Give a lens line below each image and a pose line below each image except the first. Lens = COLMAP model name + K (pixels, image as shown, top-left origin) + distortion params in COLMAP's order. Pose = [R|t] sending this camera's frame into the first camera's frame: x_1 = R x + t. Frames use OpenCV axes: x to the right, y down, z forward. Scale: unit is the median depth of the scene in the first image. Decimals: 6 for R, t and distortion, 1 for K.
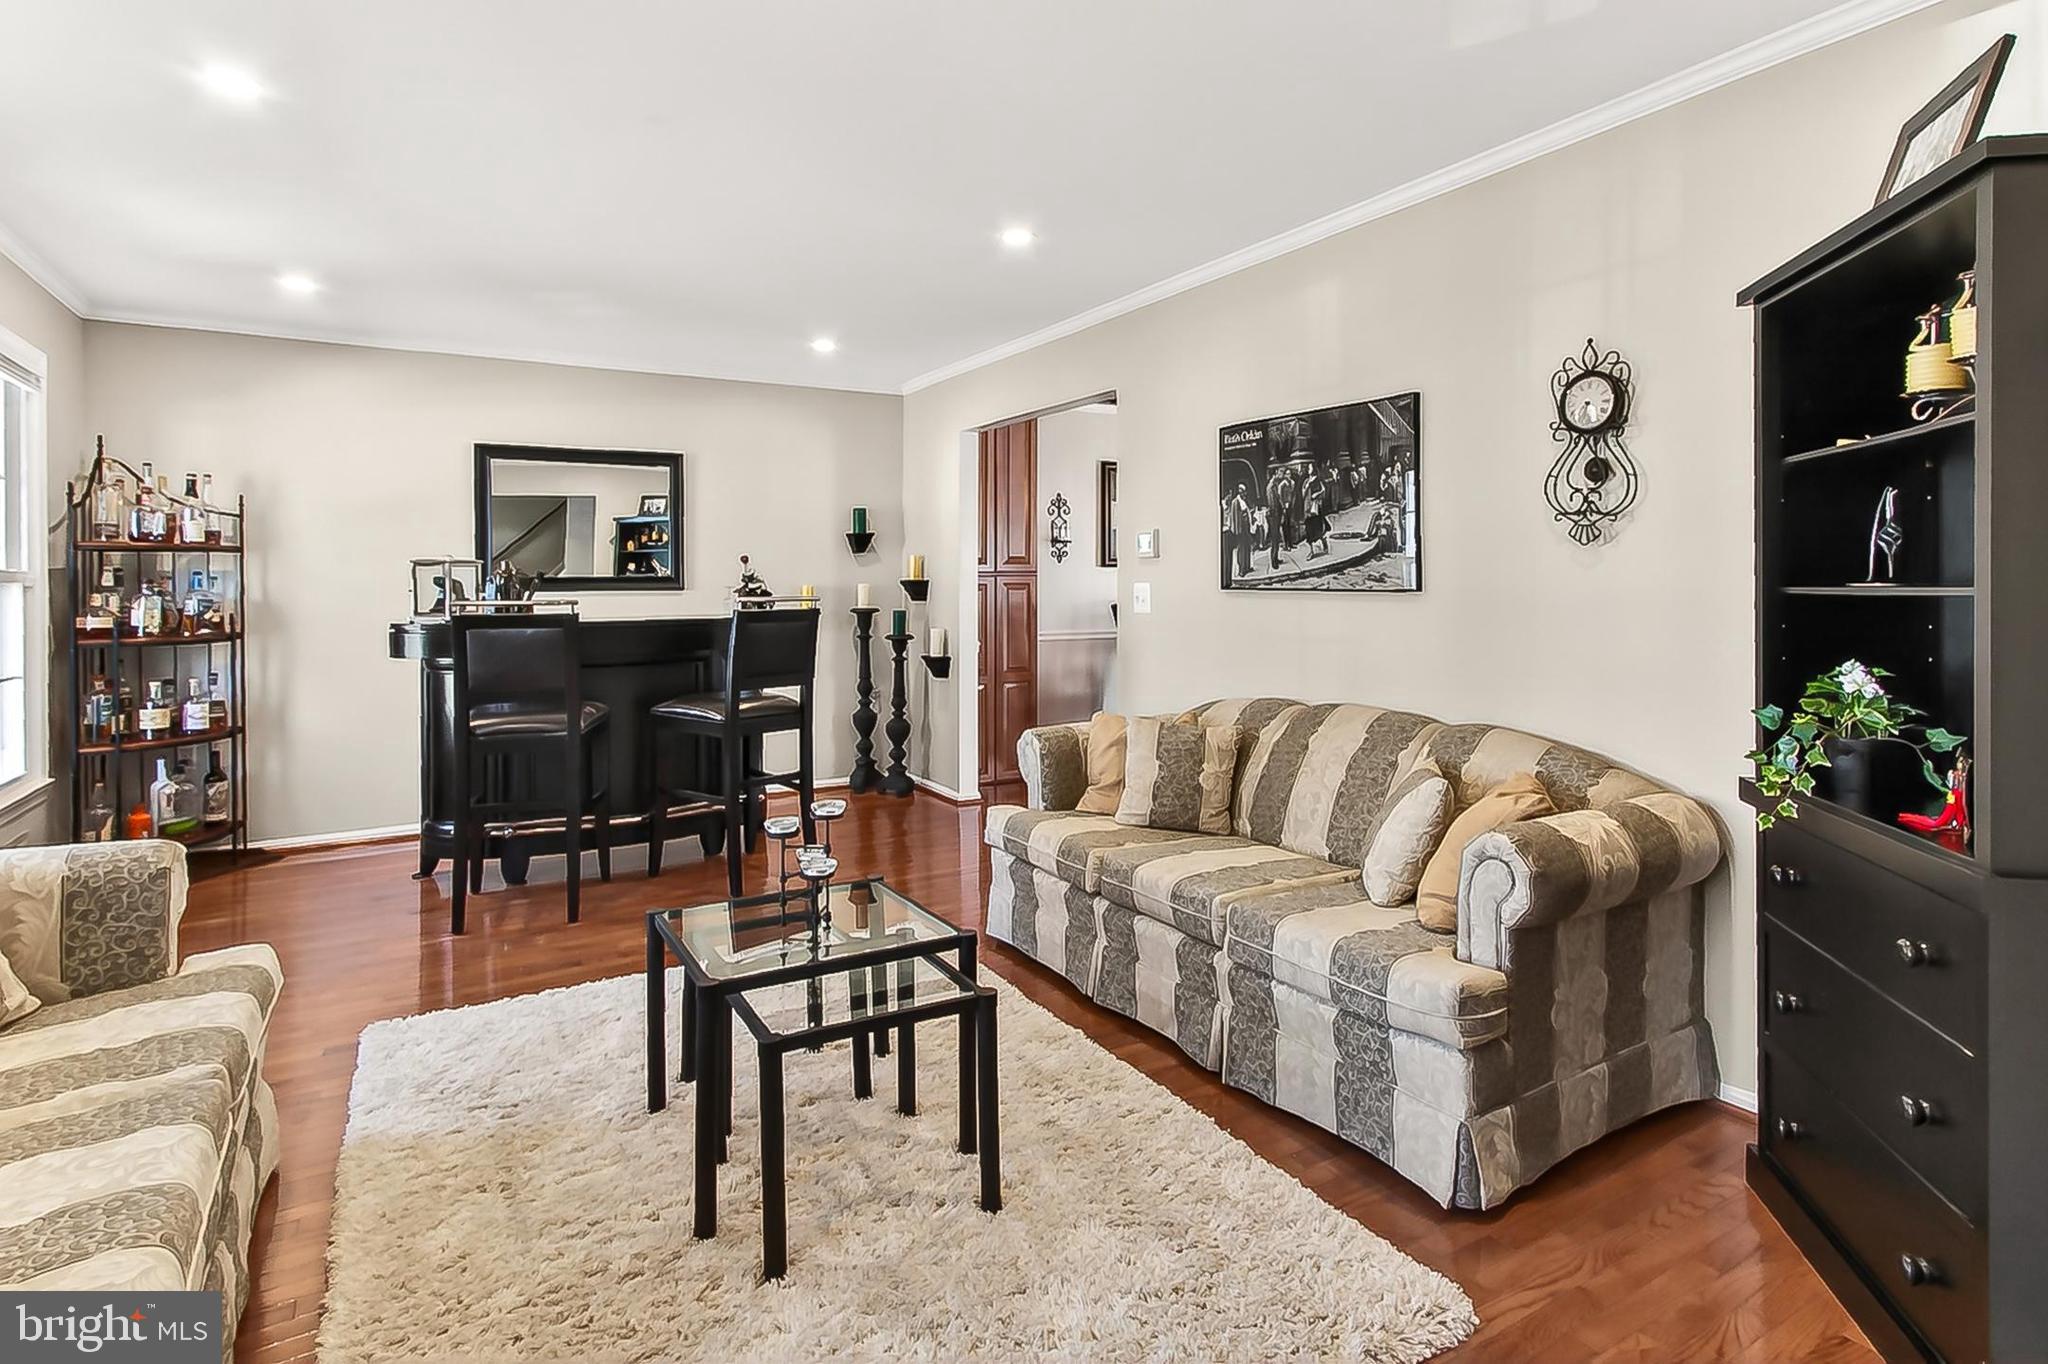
lens RADIAL K [[979.6, 0, 1024.3], [0, 979.6, 582.9], [0, 0, 1]] dist [-0.006312, -0.001211]
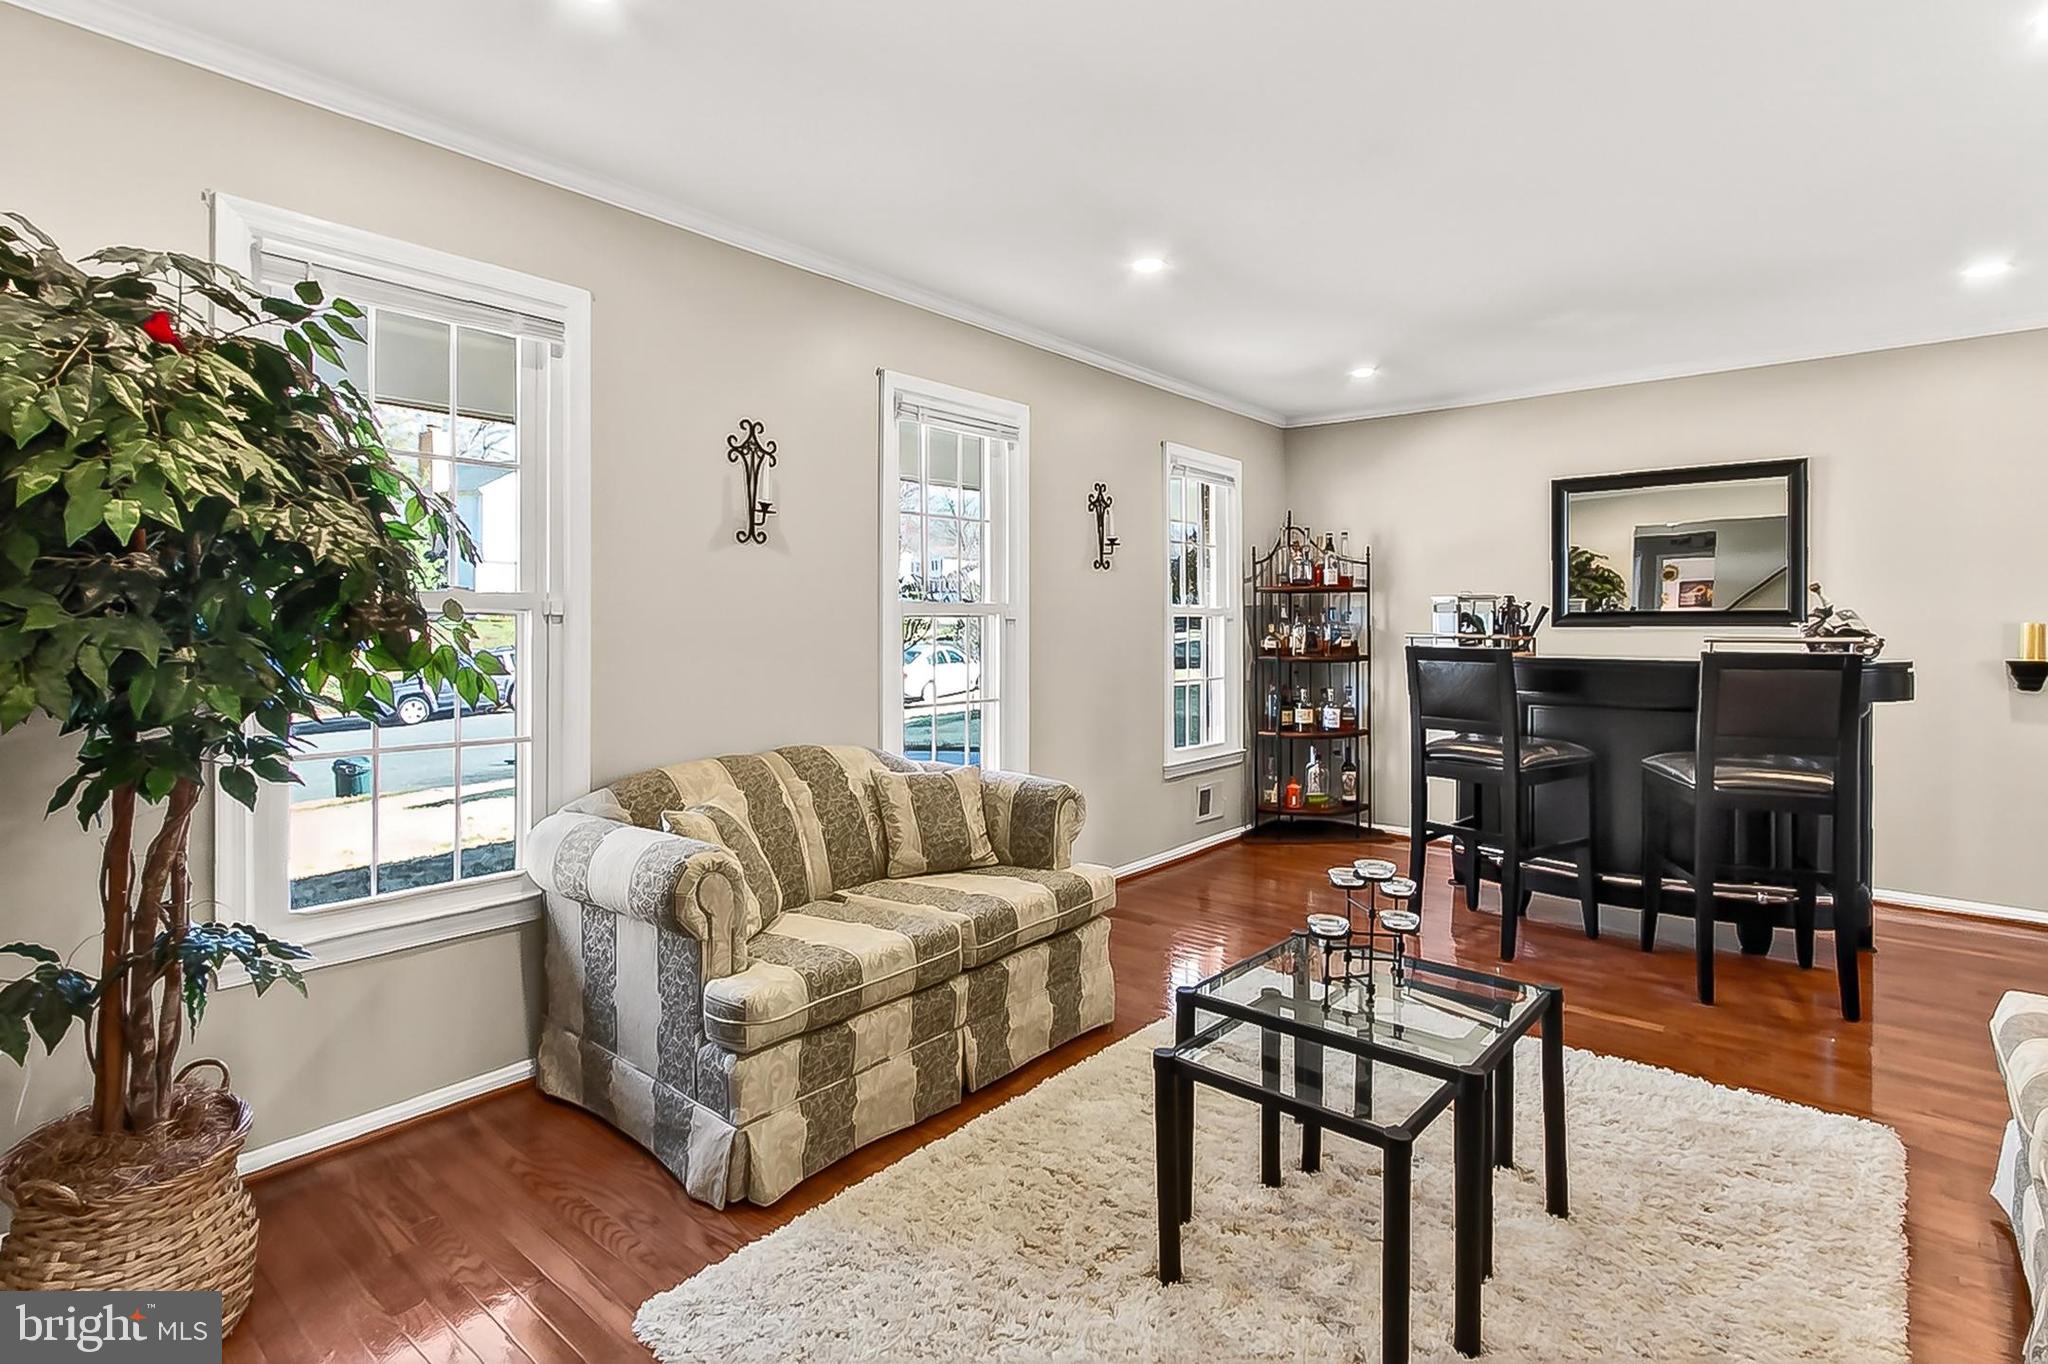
lens RADIAL K [[979.6, 0, 1056.8], [0, 979.6, 613.1], [0, 0, 1]] dist [-0.006312, -0.001211]
pose [[0.356626, 0.001150, -0.934247, 0.250990], [-0.001652, 0.999998, 0.000601, -0.004408], [0.934246, 0.001329, 0.356627, 0.183923]]
